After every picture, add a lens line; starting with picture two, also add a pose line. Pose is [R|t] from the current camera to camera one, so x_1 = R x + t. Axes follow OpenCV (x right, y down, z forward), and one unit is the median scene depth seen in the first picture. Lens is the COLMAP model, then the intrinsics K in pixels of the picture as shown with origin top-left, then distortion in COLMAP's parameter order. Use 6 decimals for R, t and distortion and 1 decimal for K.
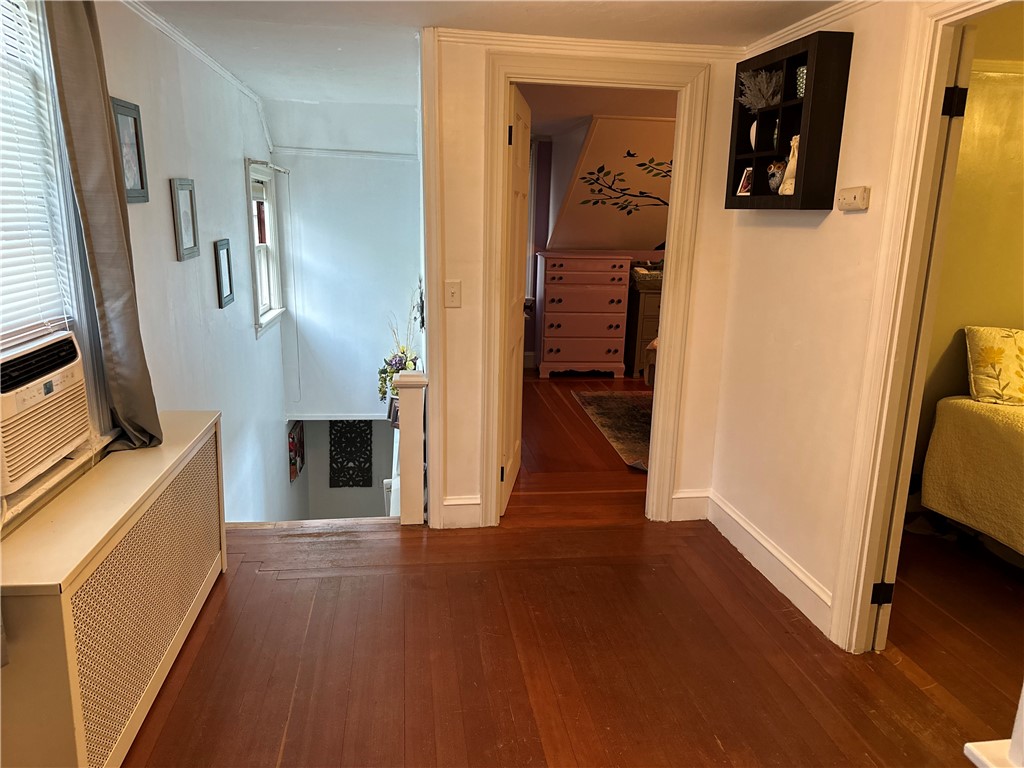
lens RADIAL K [[719.1, 0, 509.8], [0, 719.1, 388.7], [0, 0, 1]] dist [0.065845, -0.080223]
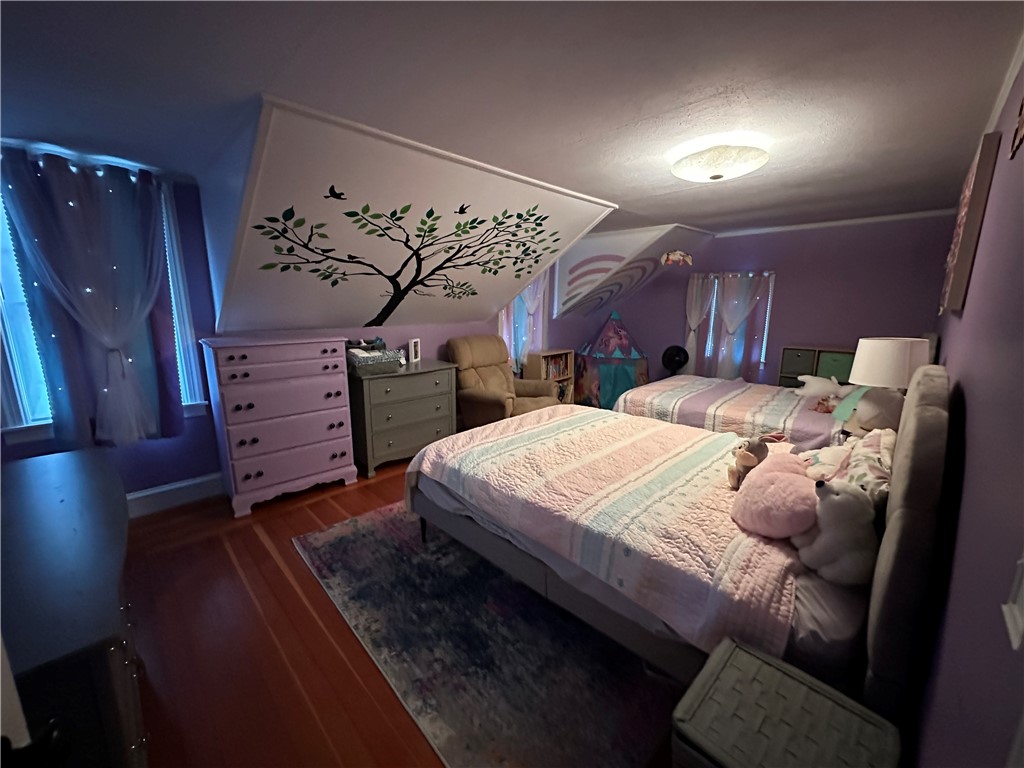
lens RADIAL K [[408.7, 0, 519.7], [0, 408.7, 386.6], [0, 0, 1]] dist [-0.001899, -0.000334]
pose [[0.793140, -0.141709, 0.592323, 0.048571], [0.152410, 0.987791, 0.032240, -0.123444], [-0.589661, 0.064705, 0.805055, 0.565404]]
